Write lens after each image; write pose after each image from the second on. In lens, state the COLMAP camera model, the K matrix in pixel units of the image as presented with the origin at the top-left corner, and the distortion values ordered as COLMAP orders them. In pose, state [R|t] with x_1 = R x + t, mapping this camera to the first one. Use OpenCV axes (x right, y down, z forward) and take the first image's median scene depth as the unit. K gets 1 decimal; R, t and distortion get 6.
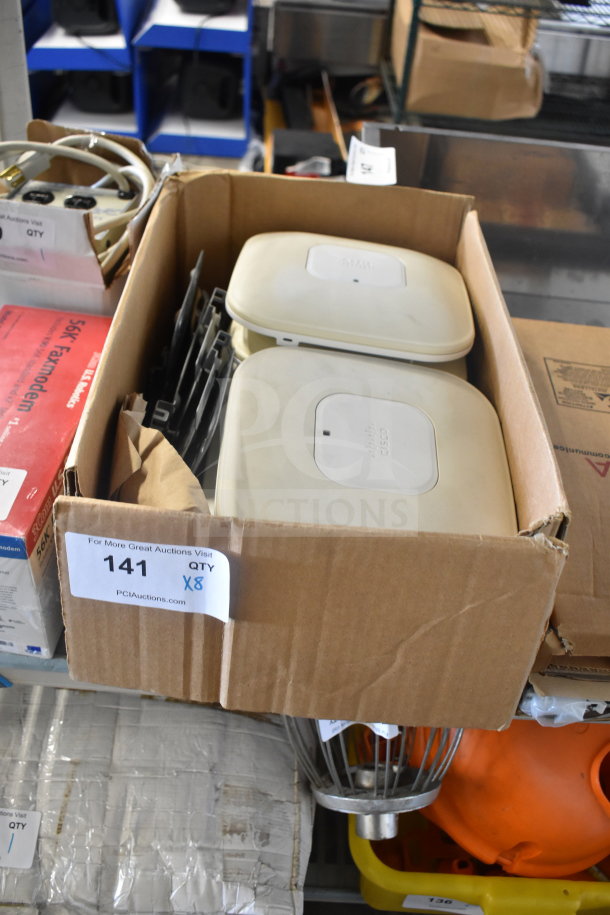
lens RADIAL K [[865.4, 0, 305.0], [0, 865.4, 457.5], [0, 0, 1]] dist [-0.073510, -0.002890]
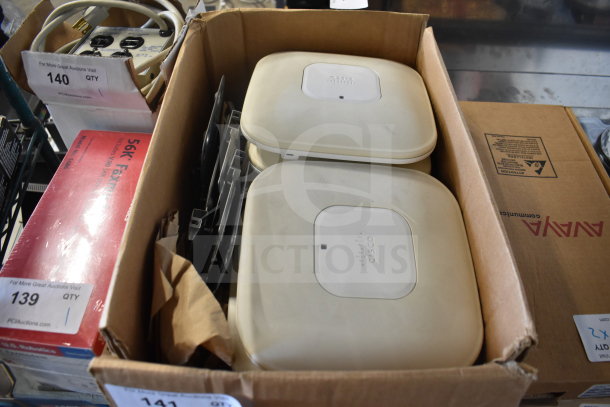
lens RADIAL K [[476.6, 0, 305.0], [0, 476.6, 203.5], [0, 0, 1]] dist [-0.088907, 0.001932]
pose [[0.997002, -0.063283, -0.044530, 0.026502], [0.069283, 0.986334, 0.149486, -0.156811], [0.034461, -0.152123, 0.987761, 0.282365]]
